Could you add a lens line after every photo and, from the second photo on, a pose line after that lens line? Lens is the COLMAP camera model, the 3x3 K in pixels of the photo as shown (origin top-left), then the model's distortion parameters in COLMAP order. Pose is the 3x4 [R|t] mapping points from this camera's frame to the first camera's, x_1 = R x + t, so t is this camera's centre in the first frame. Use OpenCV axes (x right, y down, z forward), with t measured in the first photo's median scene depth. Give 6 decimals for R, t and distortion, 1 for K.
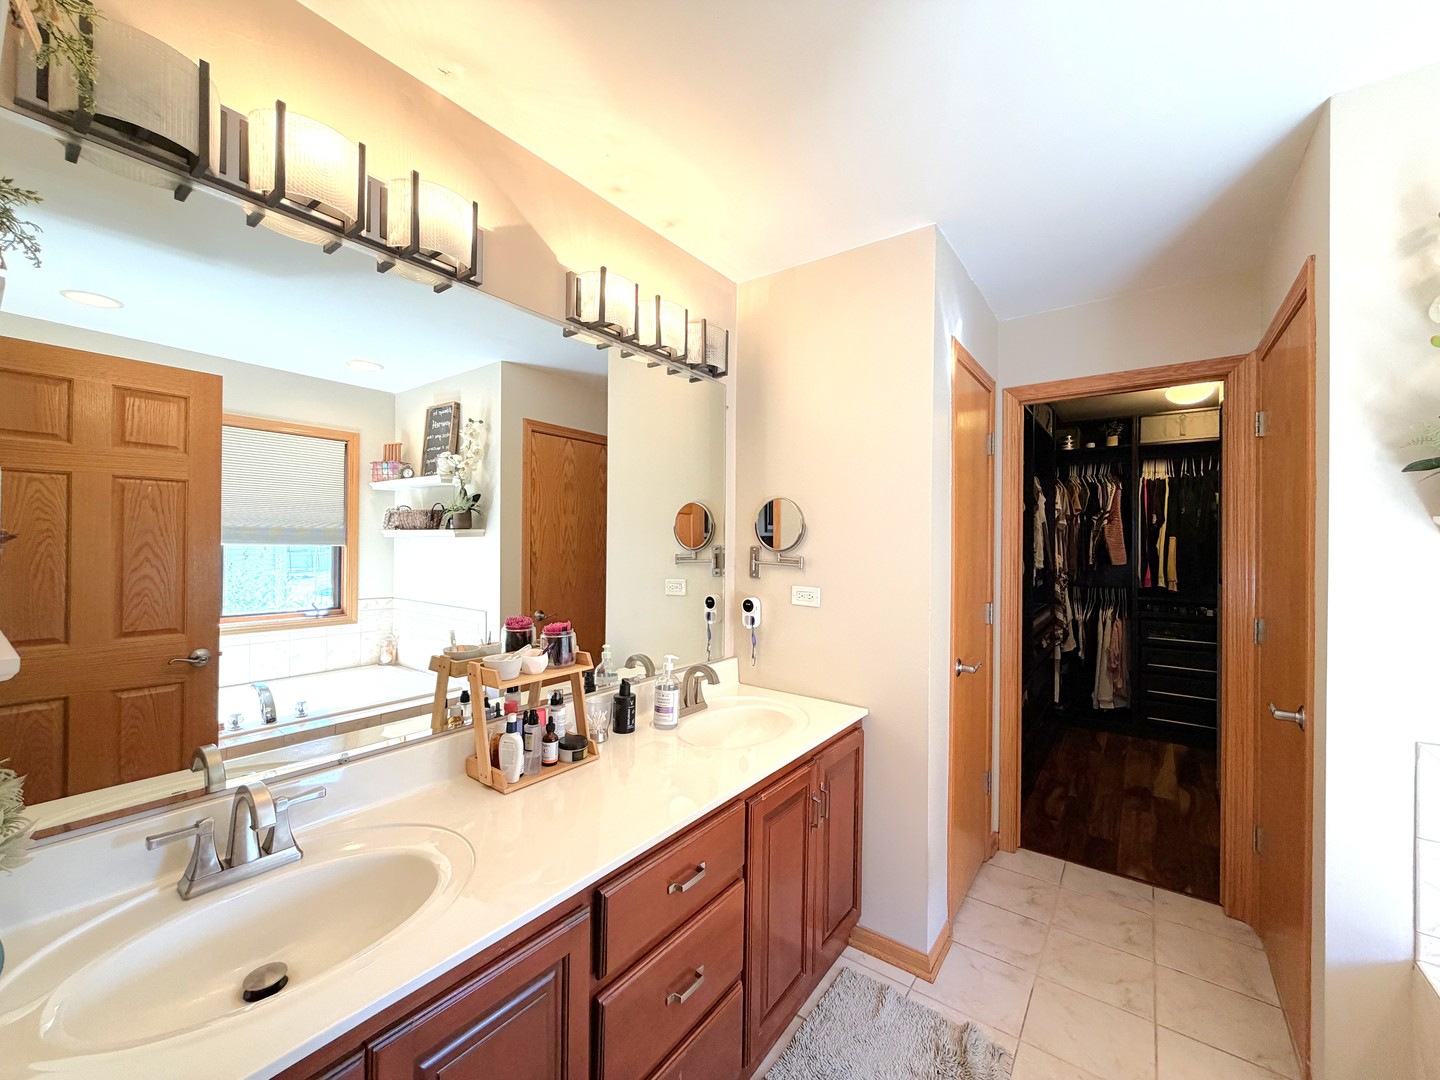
lens RADIAL K [[577.5, 0, 722.2], [0, 577.5, 540.9], [0, 0, 1]] dist [0.000521, 0.000177]
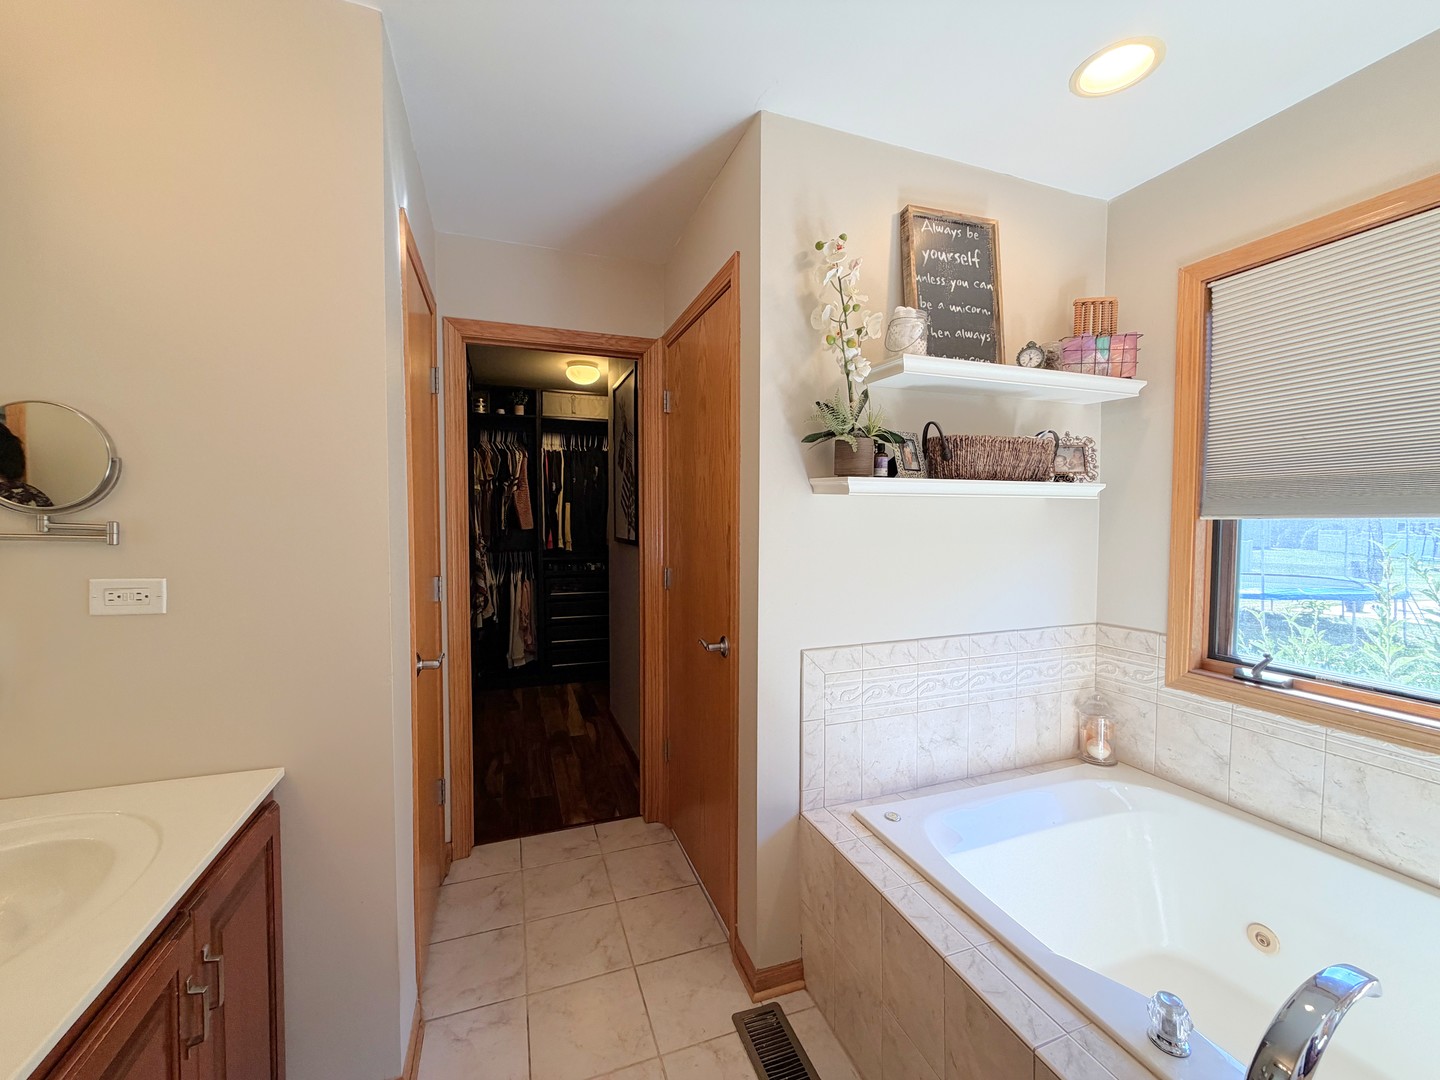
lens RADIAL K [[577.5, 0, 719.7], [0, 577.5, 540.2], [0, 0, 1]] dist [0.000521, 0.000177]
pose [[0.556307, -0.042662, 0.829881, 0.004831], [0.001012, 0.998715, 0.050663, 0.009224], [-0.830976, -0.027345, 0.555636, 0.130411]]
